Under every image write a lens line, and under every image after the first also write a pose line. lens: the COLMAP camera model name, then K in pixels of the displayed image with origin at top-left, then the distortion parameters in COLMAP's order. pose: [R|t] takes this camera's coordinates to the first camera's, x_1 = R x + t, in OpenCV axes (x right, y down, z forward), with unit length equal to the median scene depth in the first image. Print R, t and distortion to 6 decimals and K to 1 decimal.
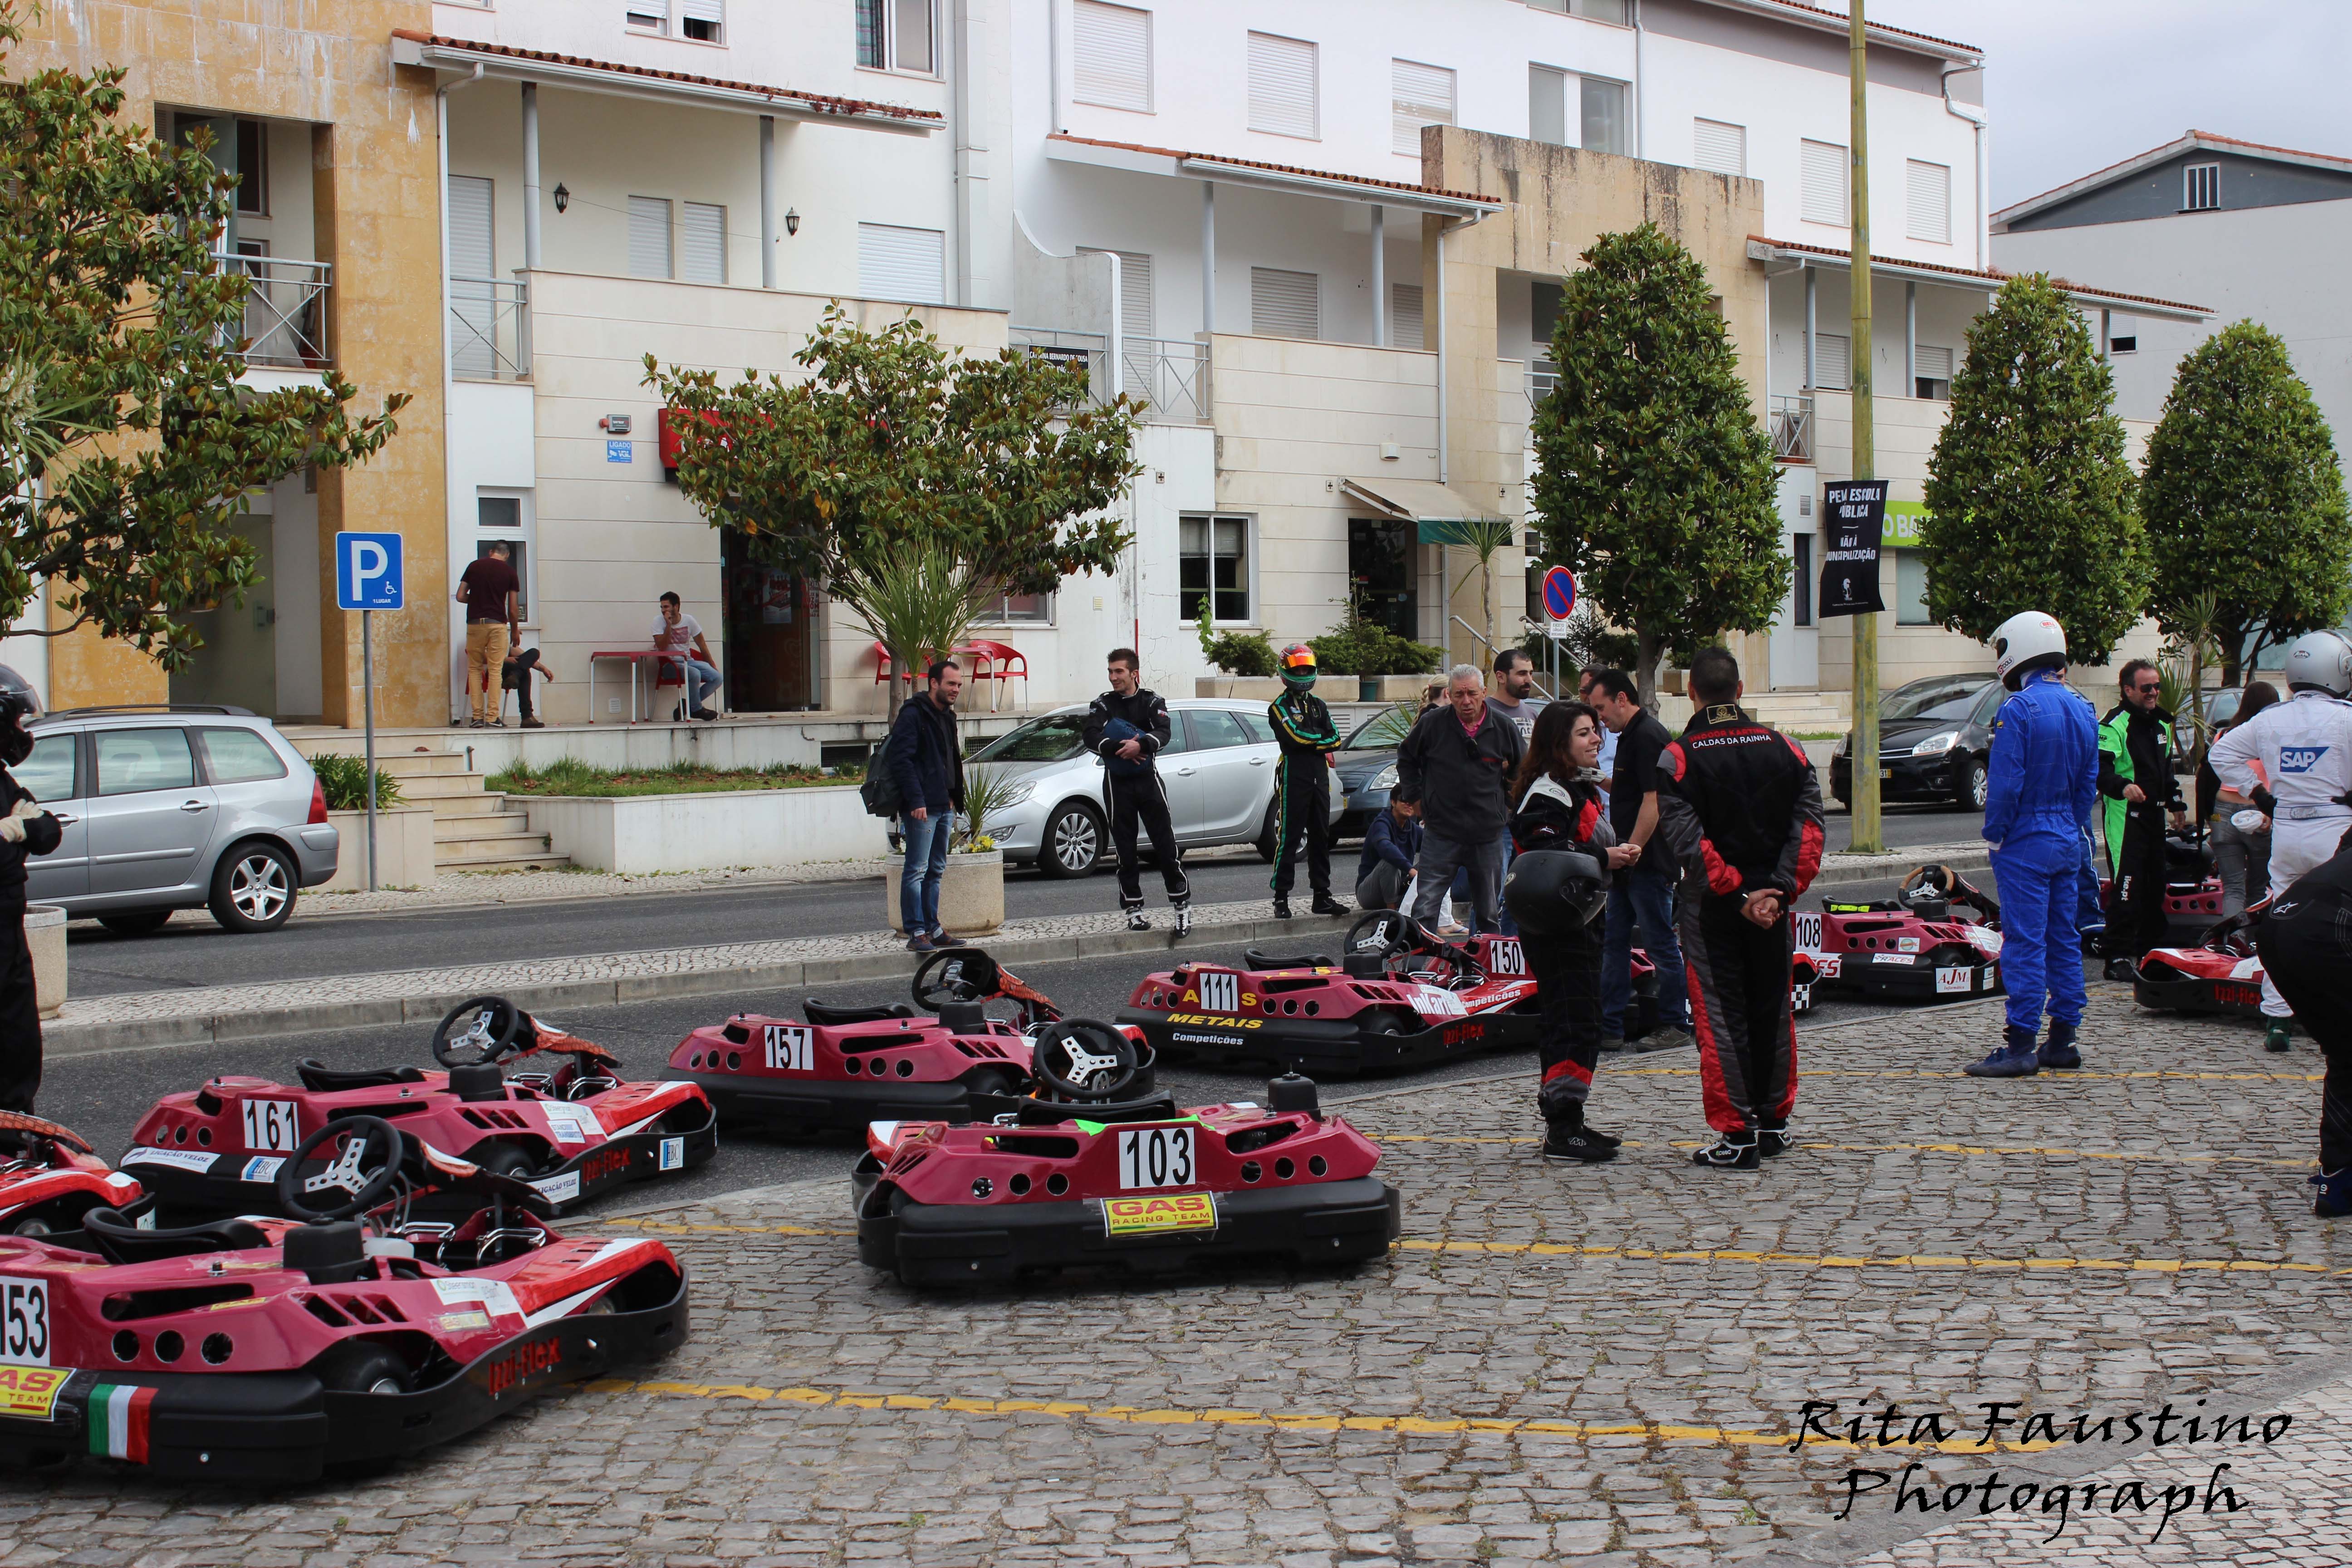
lens RADIAL K [[3394.0, 0, 1176.0], [0, 3394.0, 784.0], [0, 0, 1]] dist [-0.010747, -0.023404]
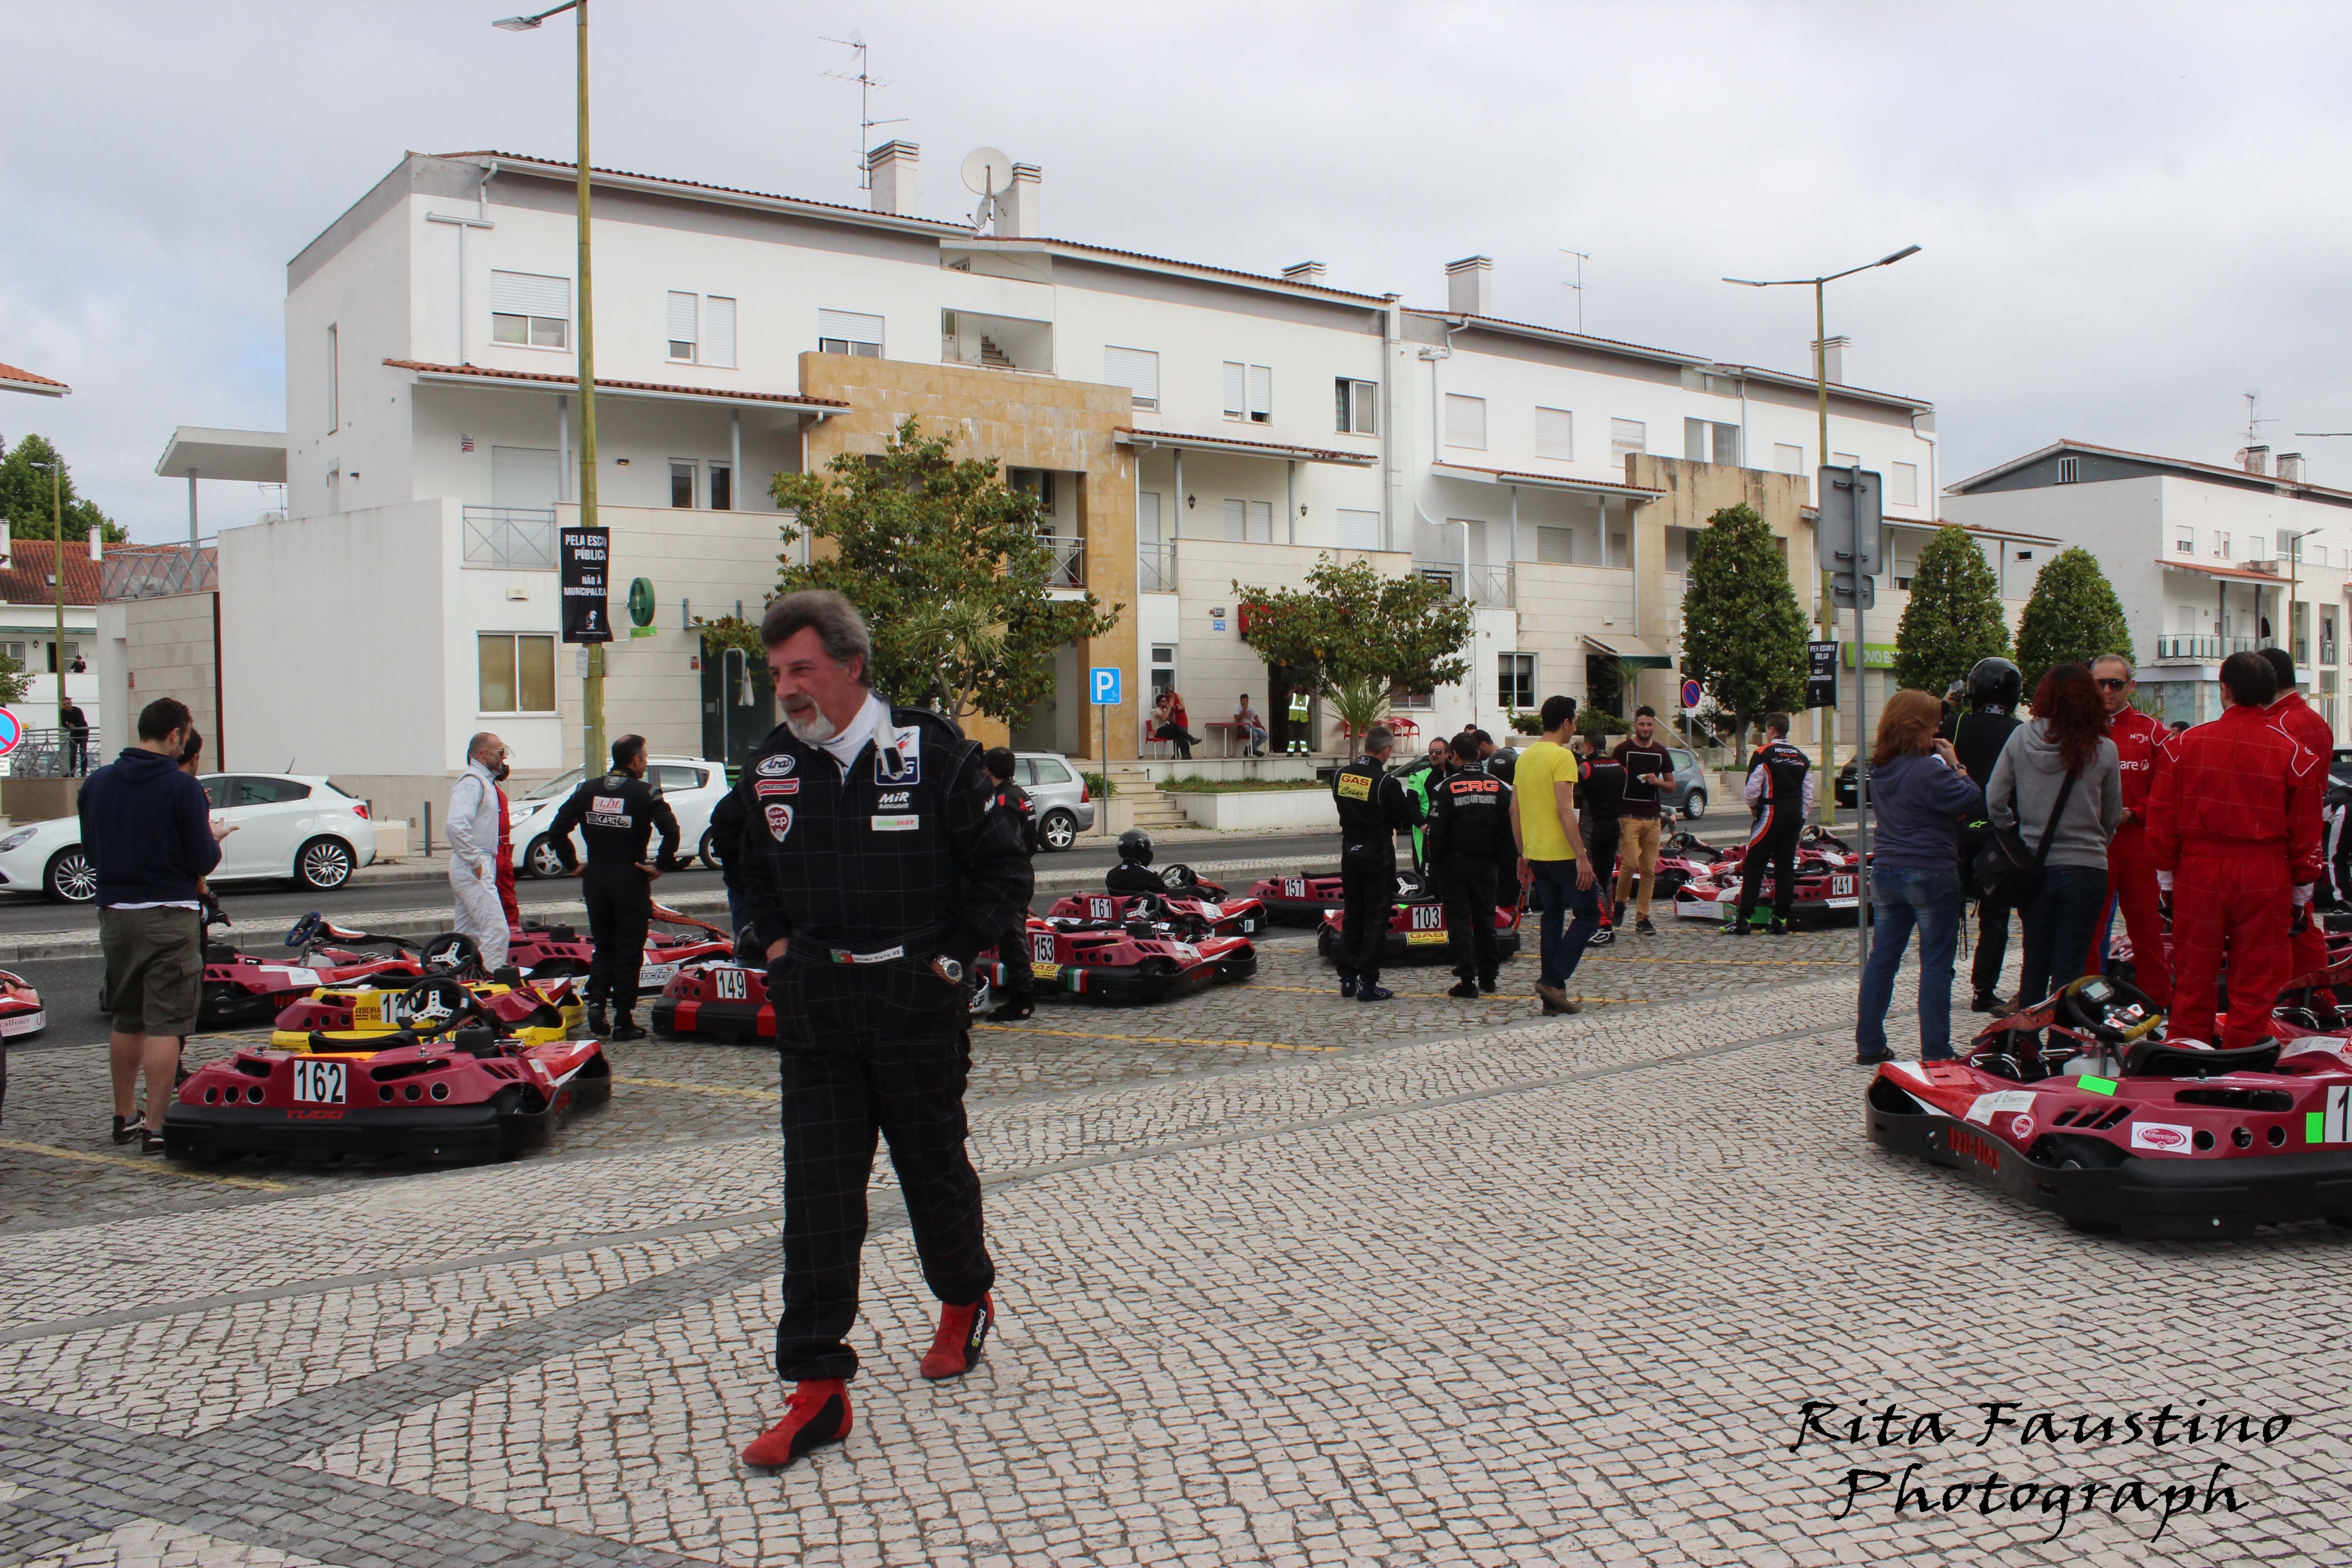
lens RADIAL K [[1986.0, 0, 1232.9], [0, 1986.0, 784.2], [0, 0, 1]] dist [-0.167249, 0.163850]
pose [[0.988770, 0.006389, -0.149306, 0.023443], [-0.007152, 0.999964, -0.004576, 0.003400], [0.149271, 0.005592, 0.988780, -0.181714]]
